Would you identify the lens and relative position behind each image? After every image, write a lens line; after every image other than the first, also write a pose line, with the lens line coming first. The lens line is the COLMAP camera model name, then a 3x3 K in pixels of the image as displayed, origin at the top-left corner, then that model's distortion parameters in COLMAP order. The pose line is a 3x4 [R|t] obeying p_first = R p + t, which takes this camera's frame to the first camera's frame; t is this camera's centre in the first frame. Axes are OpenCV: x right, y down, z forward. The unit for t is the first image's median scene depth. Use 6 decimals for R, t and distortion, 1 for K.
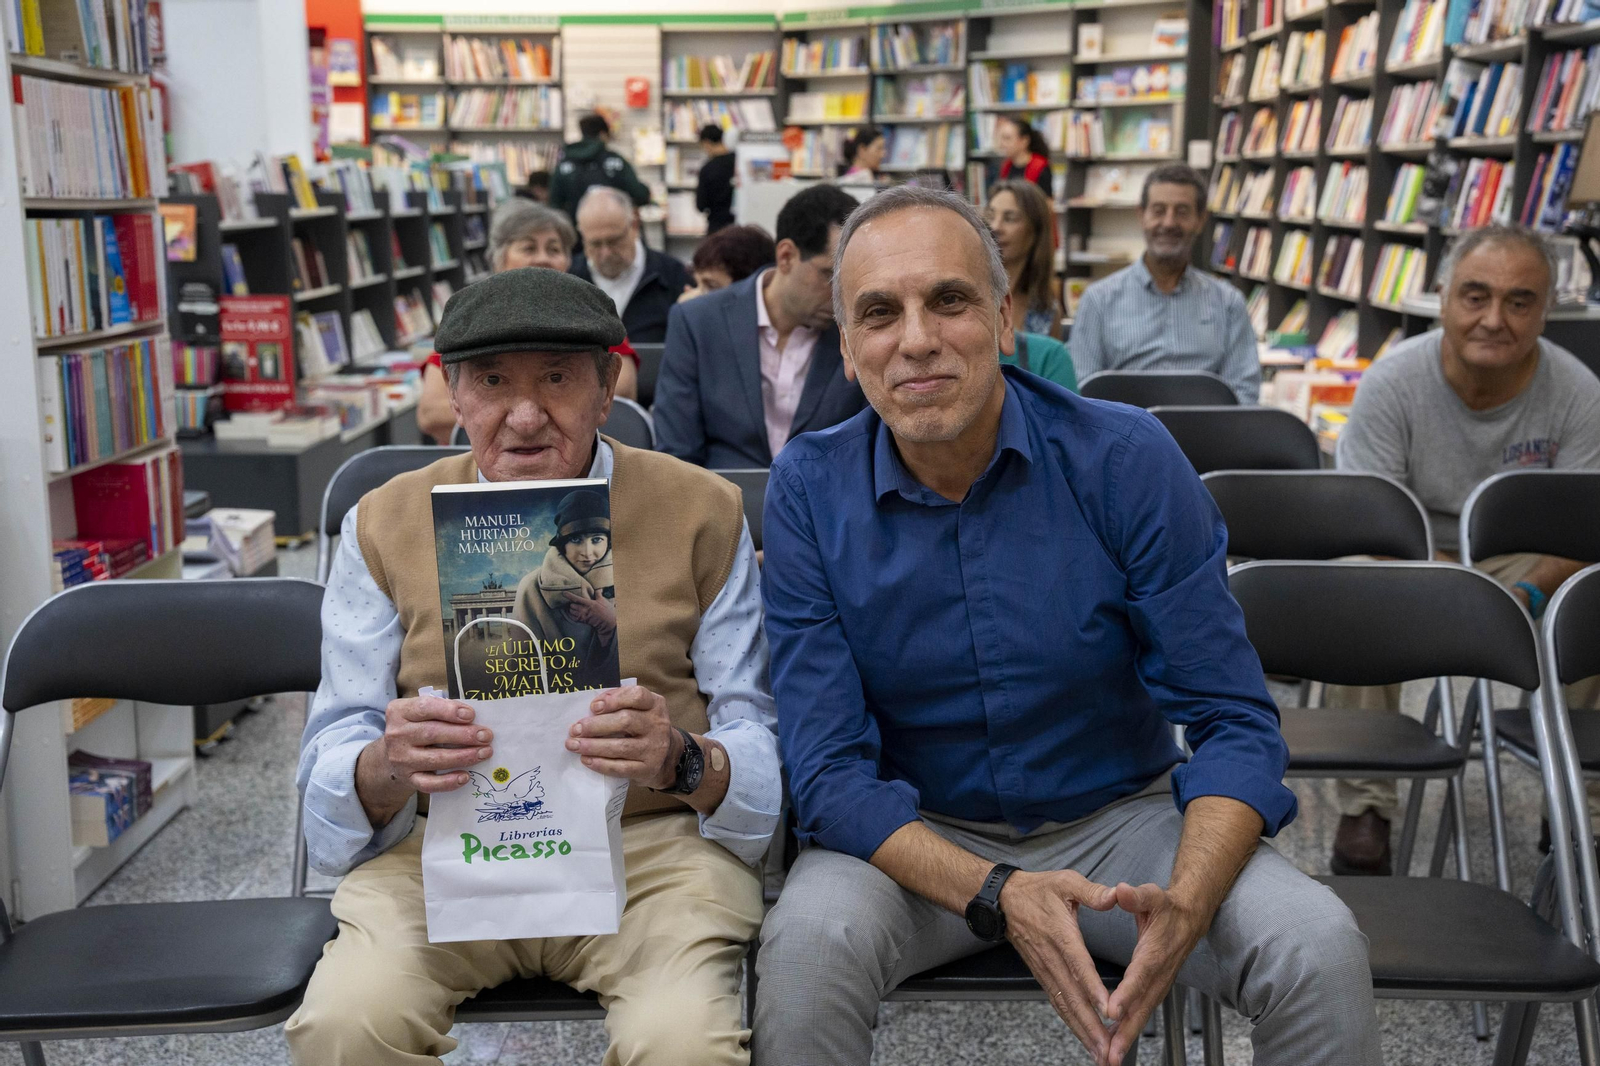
lens RADIAL K [[1940.3, 0, 799.7], [0, 1940.3, 513.1], [0, 0, 1]] dist [0.125464, 0.069707]
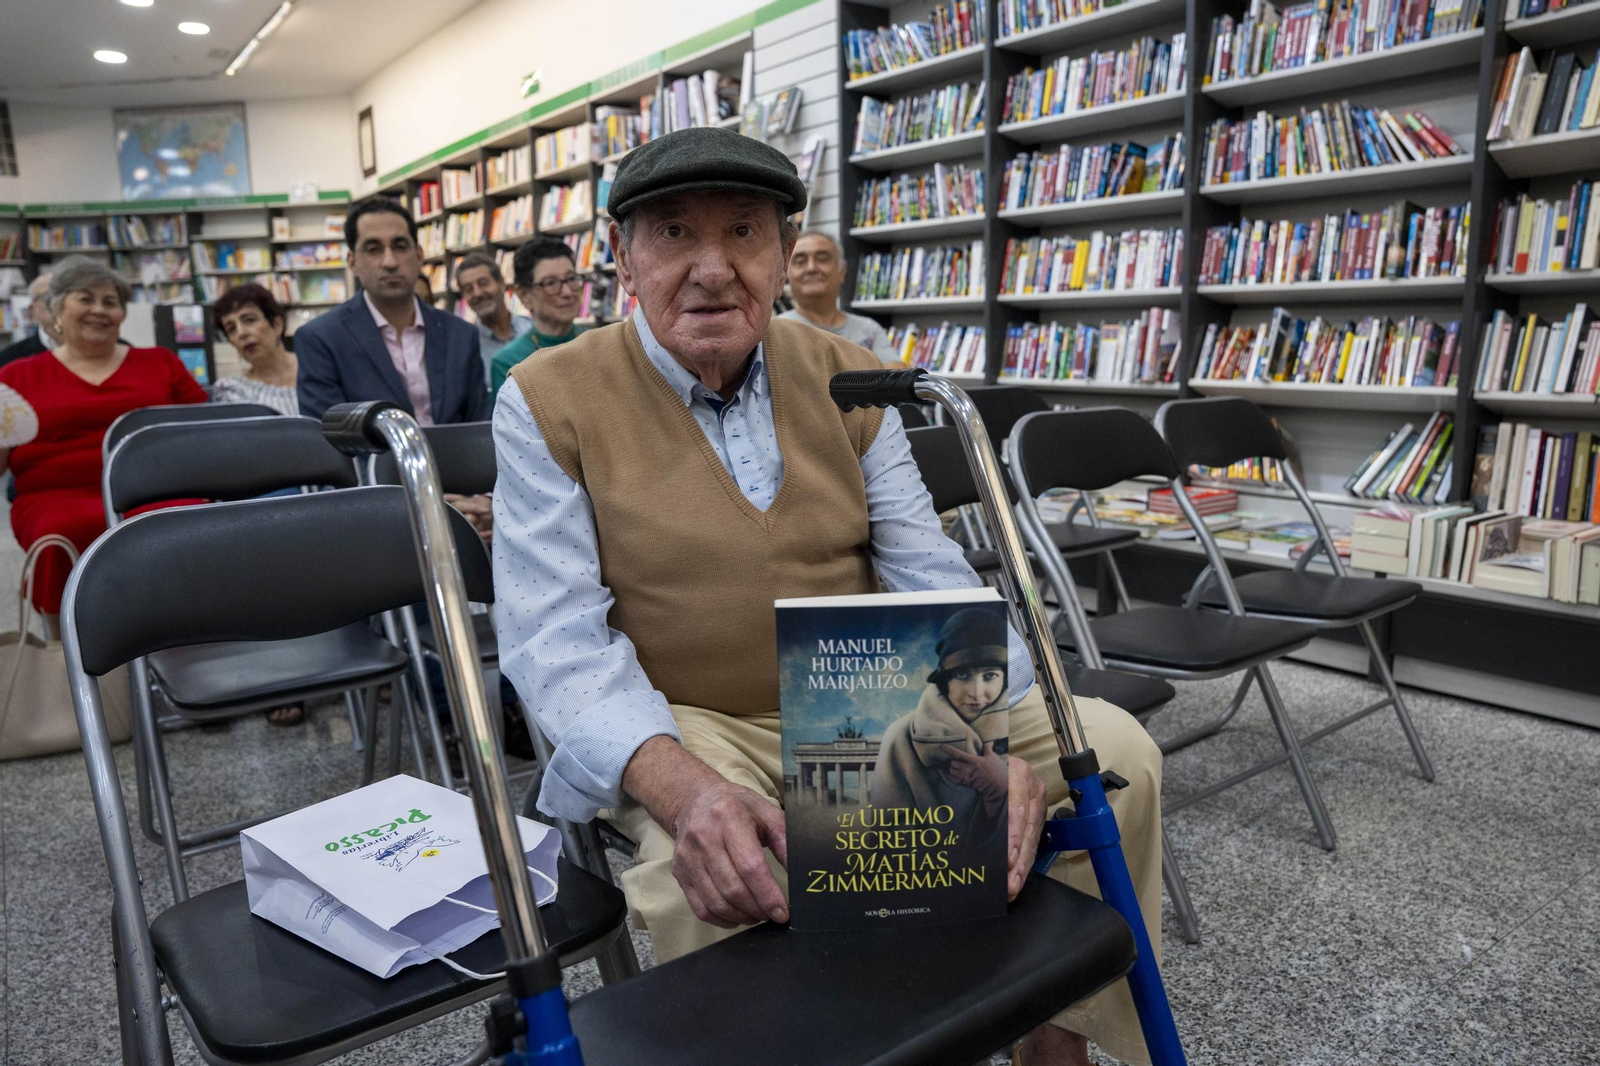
lens RADIAL K [[1135.9, 0, 804.8], [0, 1135.9, 524.4], [0, 0, 1]] dist [-0.130997, 0.117365]
pose [[0.788643, -0.120166, 0.602994, -0.100215], [0.126271, 0.991465, 0.032434, 0.014017], [-0.601745, 0.050562, 0.797086, 0.111578]]
